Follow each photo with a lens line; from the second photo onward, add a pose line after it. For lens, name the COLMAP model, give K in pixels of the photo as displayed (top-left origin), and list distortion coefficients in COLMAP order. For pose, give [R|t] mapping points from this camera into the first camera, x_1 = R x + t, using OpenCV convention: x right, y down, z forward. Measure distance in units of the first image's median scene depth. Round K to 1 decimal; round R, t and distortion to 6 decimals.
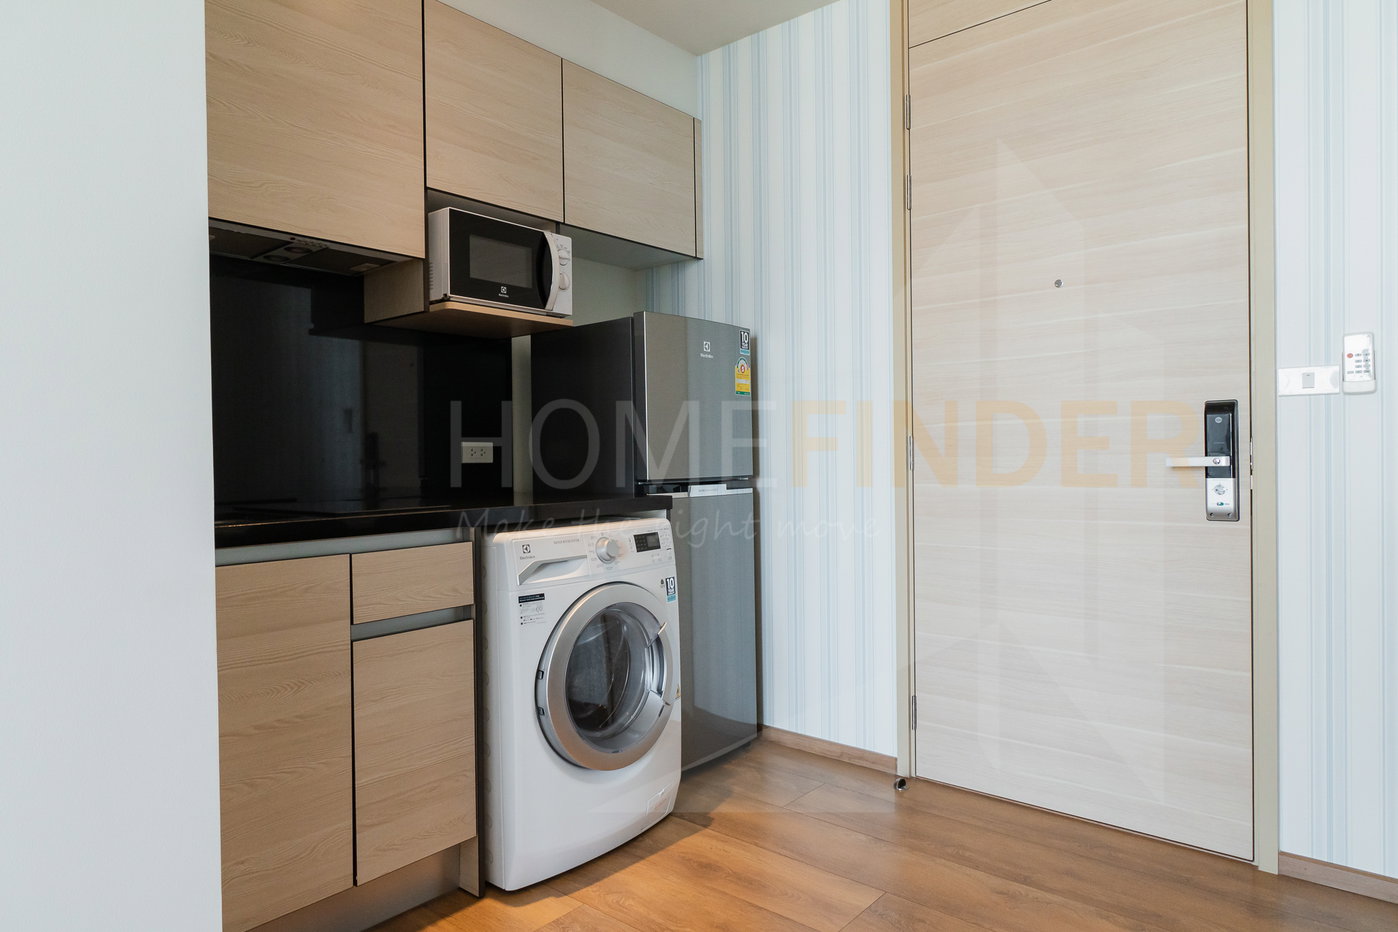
lens RADIAL K [[837.7, 0, 700.6], [0, 837.7, 463.6], [0, 0, 1]] dist [-0.000144, 0.000532]
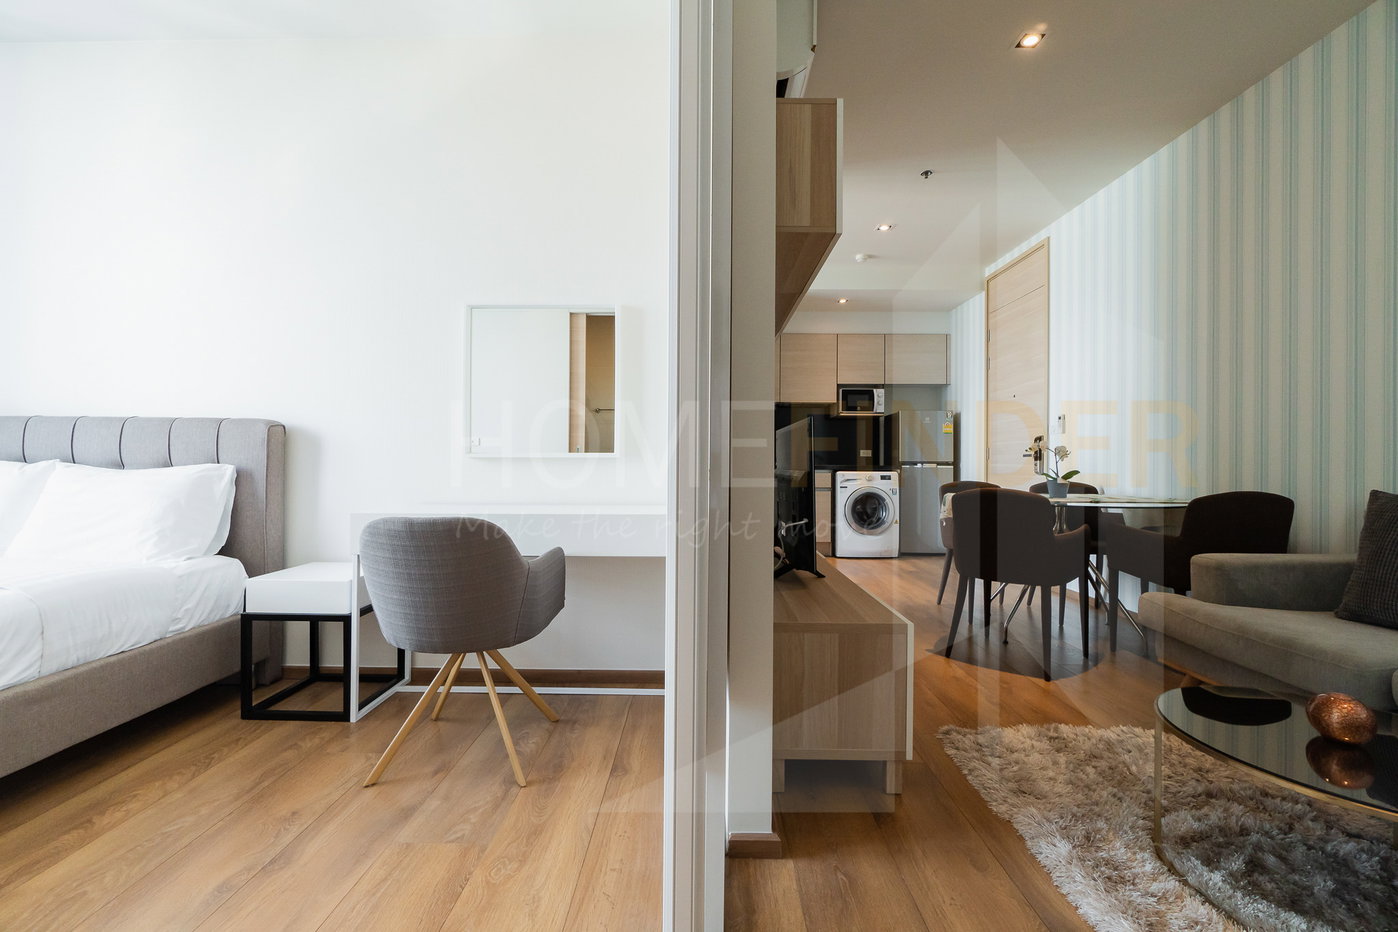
lens RADIAL K [[598.7, 0, 695.8], [0, 598.7, 459.7], [0, 0, 1]] dist [-0.000185, 0.001378]
pose [[0.652860, 0.009591, -0.757418, 1.346245], [-0.024823, 0.999654, -0.008738, 0.059860], [0.757072, 0.024506, 0.652872, -1.288696]]
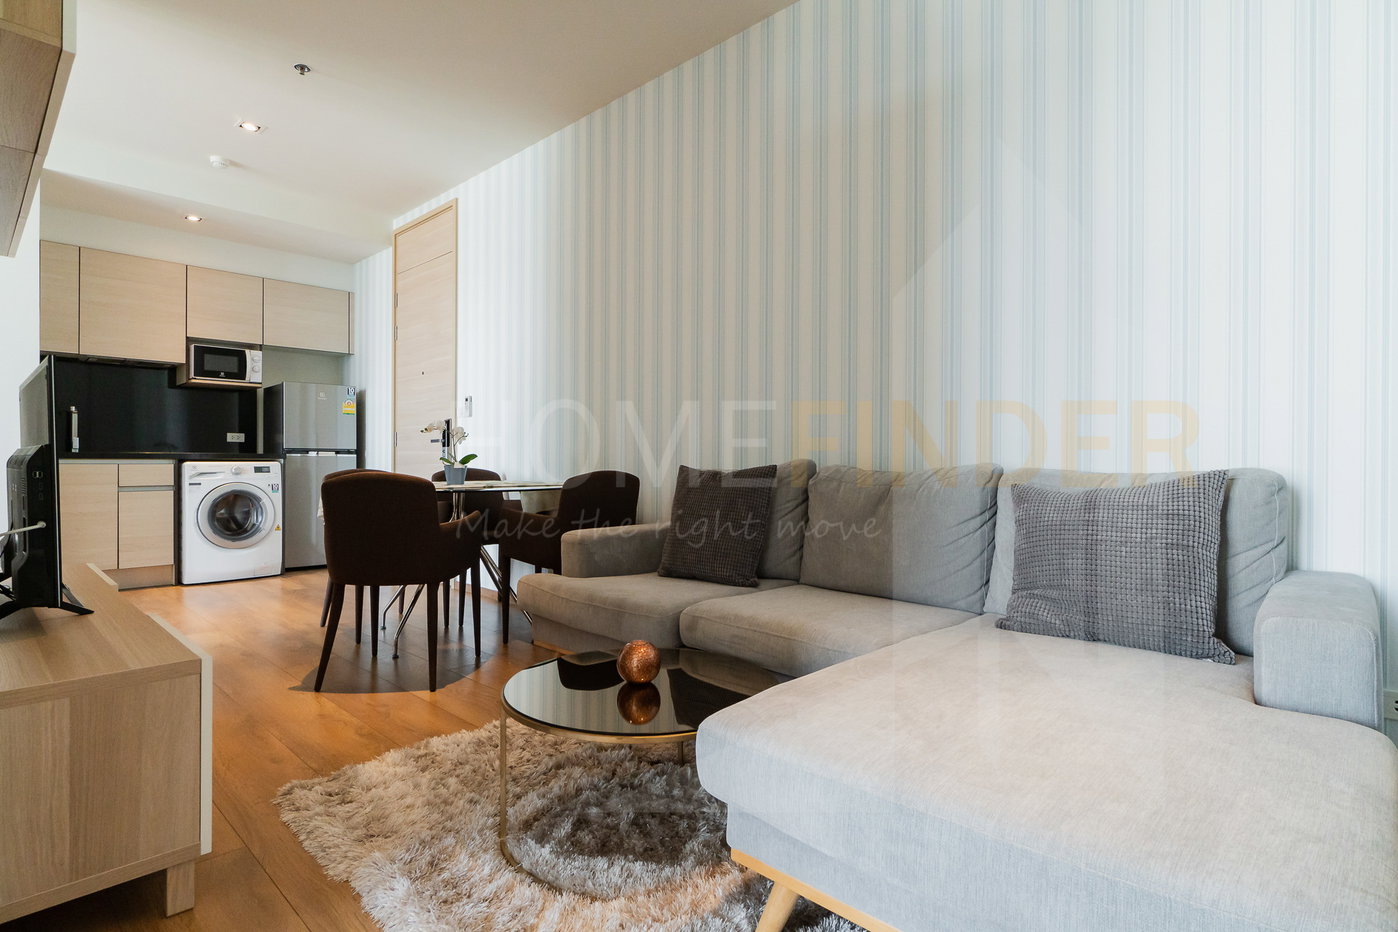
lens RADIAL K [[706.9, 0, 692.3], [0, 706.9, 464.5], [0, 0, 1]] dist [-0.004349, 0.001815]
pose [[0.998950, 0.011625, -0.044324, 1.404310], [-0.012149, 0.999859, -0.011577, 0.086224], [0.044183, 0.012103, 0.998950, -1.183972]]
